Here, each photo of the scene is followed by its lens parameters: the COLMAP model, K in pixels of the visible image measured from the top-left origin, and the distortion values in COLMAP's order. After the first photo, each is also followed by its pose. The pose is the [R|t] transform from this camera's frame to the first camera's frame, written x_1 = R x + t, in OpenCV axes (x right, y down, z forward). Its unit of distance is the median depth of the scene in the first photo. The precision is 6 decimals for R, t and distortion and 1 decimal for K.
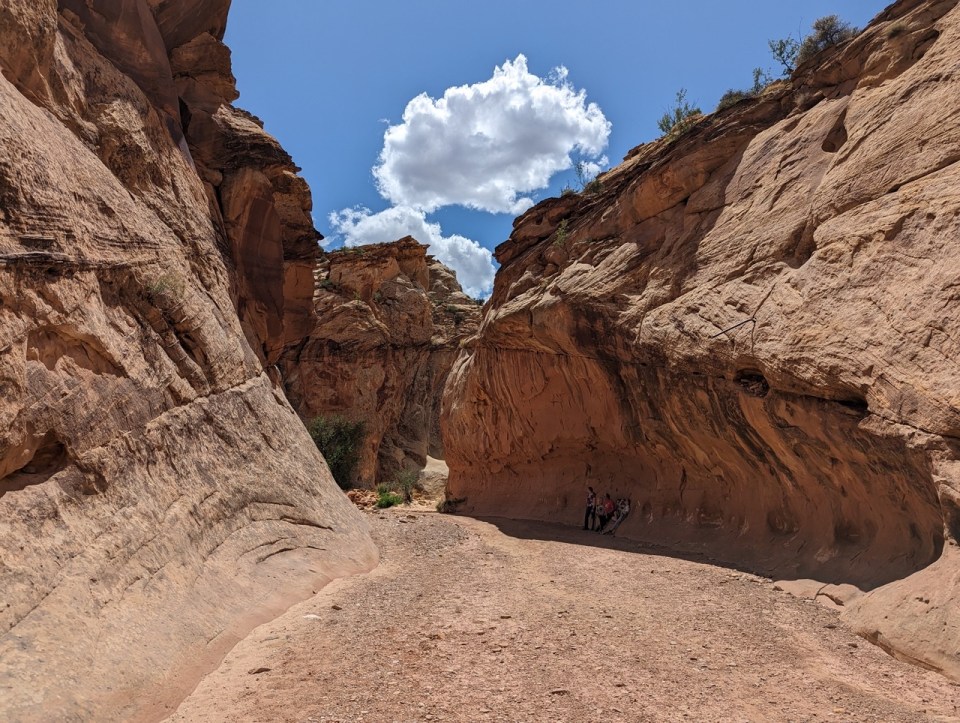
lens RADIAL K [[669.8, 0, 479.5], [0, 669.8, 362.0], [0, 0, 1]] dist [0.003649, 0.000549]
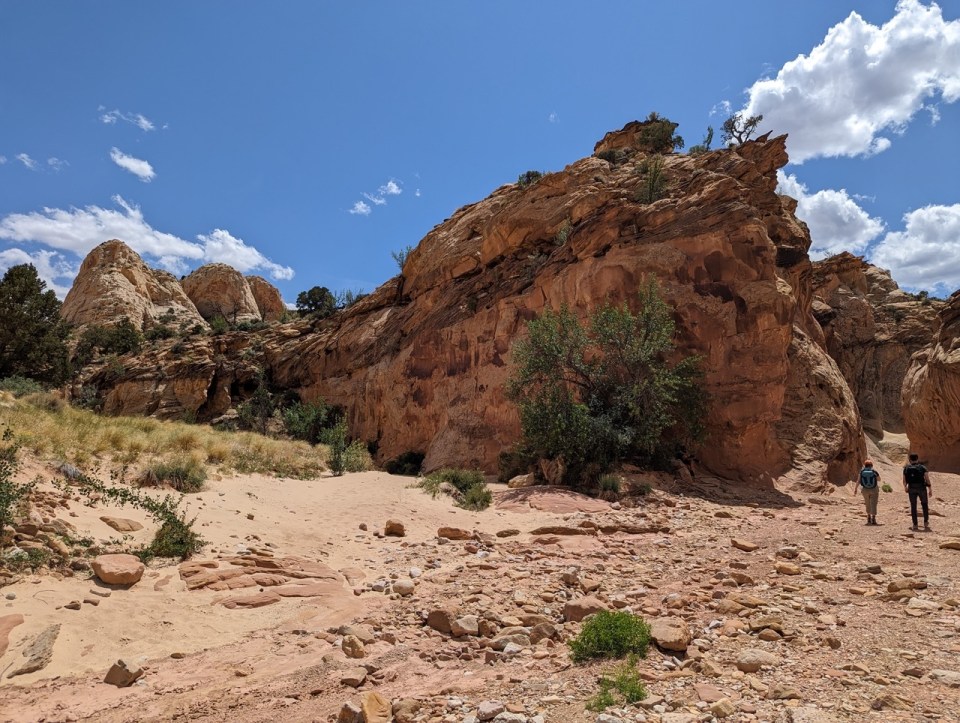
lens RADIAL K [[669.8, 0, 479.6], [0, 669.8, 363.1], [0, 0, 1]] dist [0.003649, 0.000549]
pose [[0.840146, -0.066772, -0.538234, -0.022266], [0.093411, 0.995377, 0.022324, -0.084229], [0.534255, -0.069032, 0.842500, -0.464785]]
